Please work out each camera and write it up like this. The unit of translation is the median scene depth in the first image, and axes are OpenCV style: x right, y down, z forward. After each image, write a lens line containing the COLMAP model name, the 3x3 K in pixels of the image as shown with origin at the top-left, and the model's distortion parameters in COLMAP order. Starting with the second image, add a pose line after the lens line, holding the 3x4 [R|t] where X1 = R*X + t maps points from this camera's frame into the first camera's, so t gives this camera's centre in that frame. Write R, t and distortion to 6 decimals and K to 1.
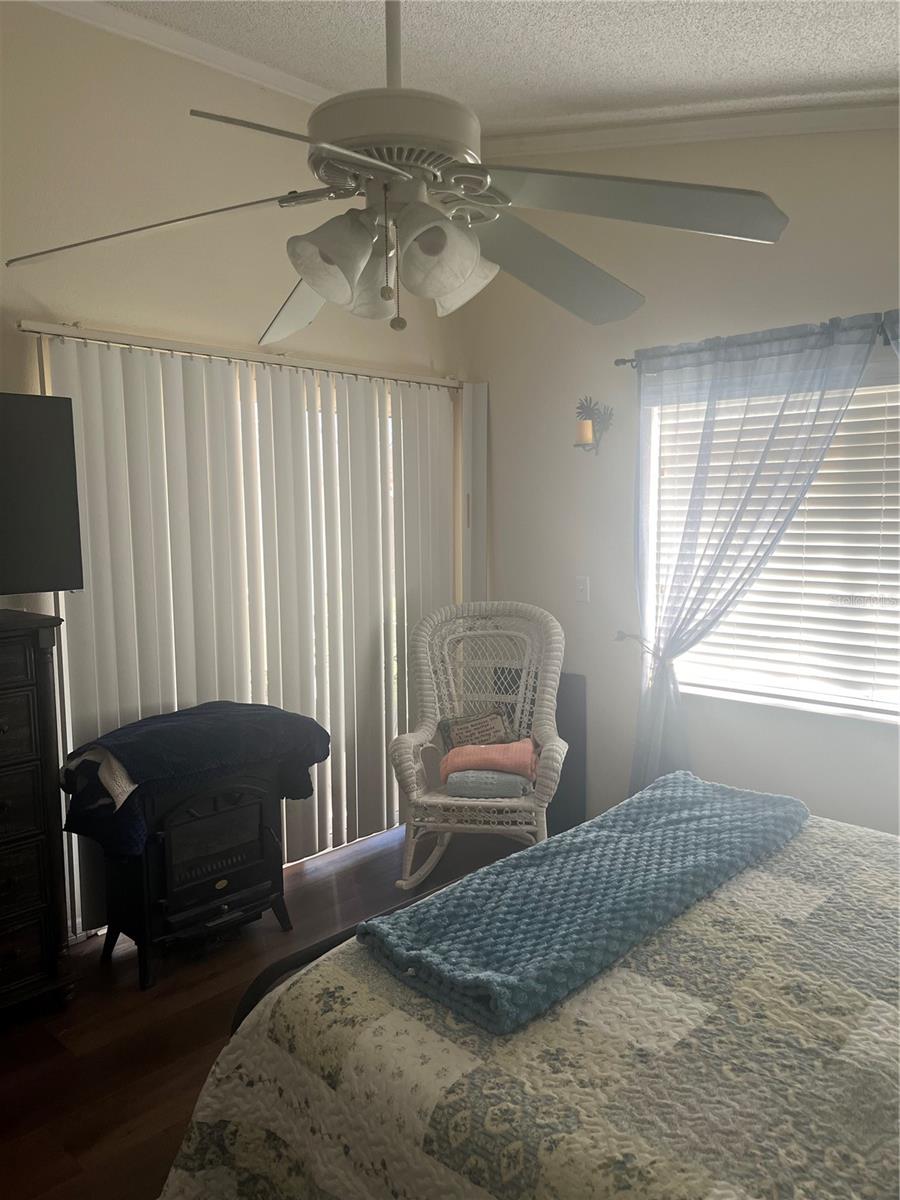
lens RADIAL K [[915.1, 0, 452.2], [0, 915.1, 606.5], [0, 0, 1]] dist [0.039109, -0.070063]
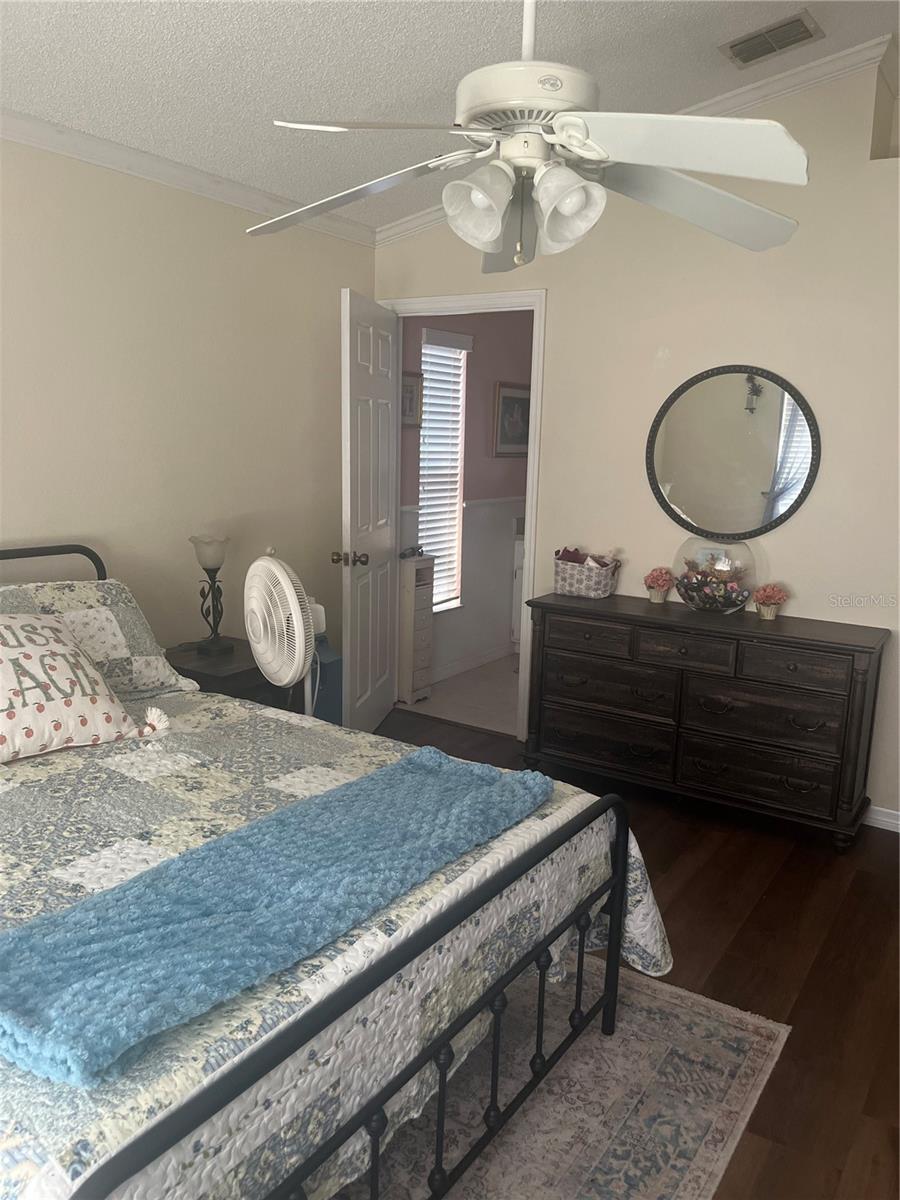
lens RADIAL K [[915.1, 0, 452.2], [0, 915.1, 606.5], [0, 0, 1]] dist [0.039109, -0.070063]
pose [[-0.981920, 0.019711, -0.188268, 0.219277], [-0.040513, 0.949637, 0.310721, -0.193042], [0.184911, 0.312731, -0.931669, 1.828971]]
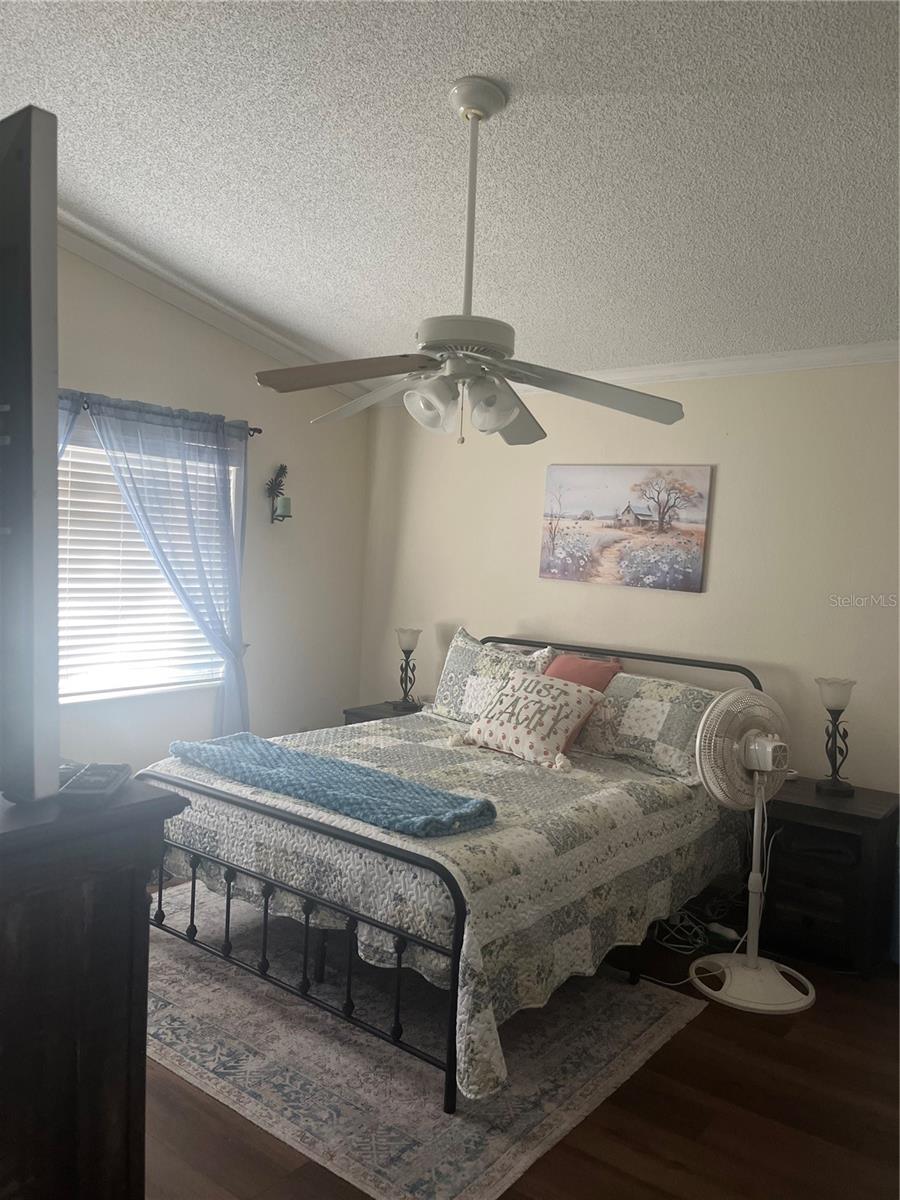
lens RADIAL K [[915.1, 0, 452.2], [0, 915.1, 606.5], [0, 0, 1]] dist [0.039109, -0.070063]
pose [[-0.108266, -0.054351, 0.992635, -1.426545], [0.082867, 0.994536, 0.063493, -0.081489], [-0.990662, 0.089130, -0.103171, 0.990995]]
